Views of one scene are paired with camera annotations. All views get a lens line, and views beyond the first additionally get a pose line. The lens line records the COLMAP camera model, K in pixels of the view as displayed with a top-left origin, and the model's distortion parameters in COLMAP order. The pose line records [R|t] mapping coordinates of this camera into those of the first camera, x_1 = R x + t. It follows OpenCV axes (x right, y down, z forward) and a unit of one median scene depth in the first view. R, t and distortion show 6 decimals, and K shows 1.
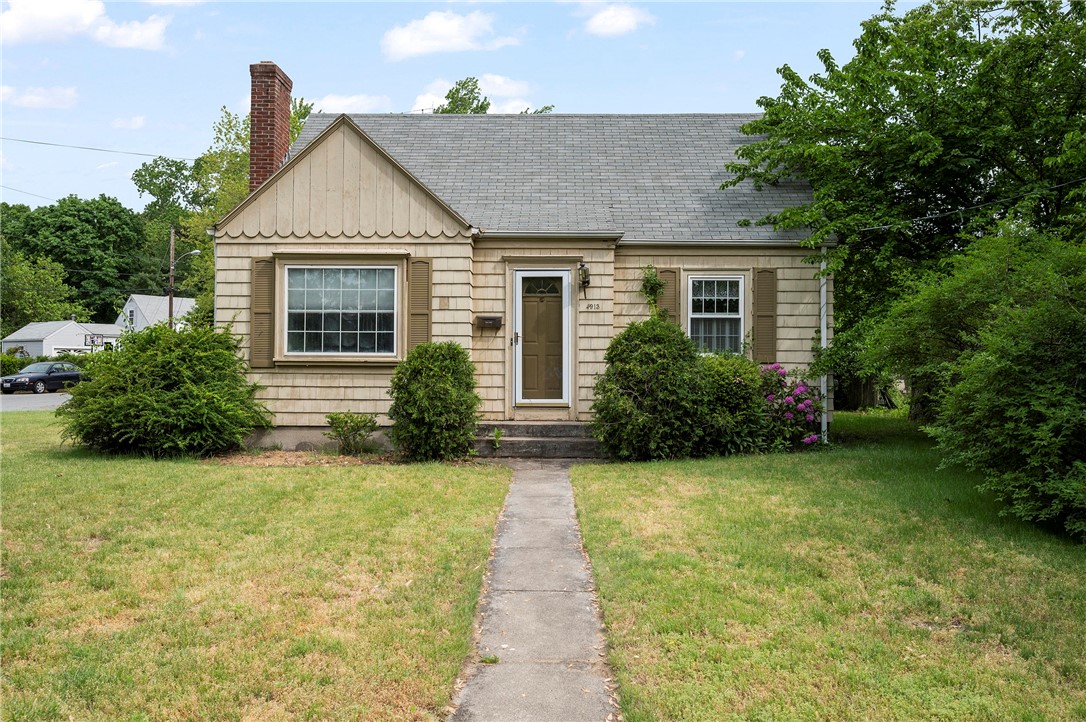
lens RADIAL K [[816.2, 0, 543.1], [0, 816.2, 359.6], [0, 0, 1]] dist [0.002767, 0.003557]
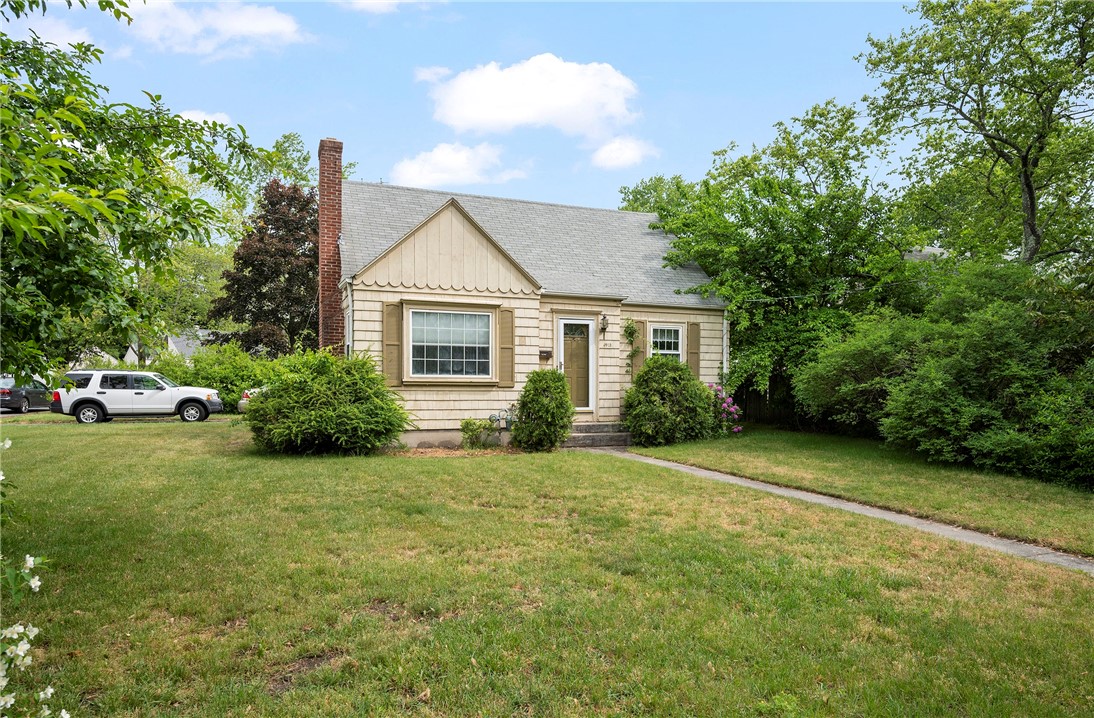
lens RADIAL K [[673.6, 0, 538.9], [0, 673.6, 398.9], [0, 0, 1]] dist [-0.004415, -0.000723]
pose [[0.924352, -0.008392, 0.381449, -0.537843], [-0.005519, 0.999359, 0.035361, -0.009506], [-0.381502, -0.034791, 0.923713, -0.093229]]
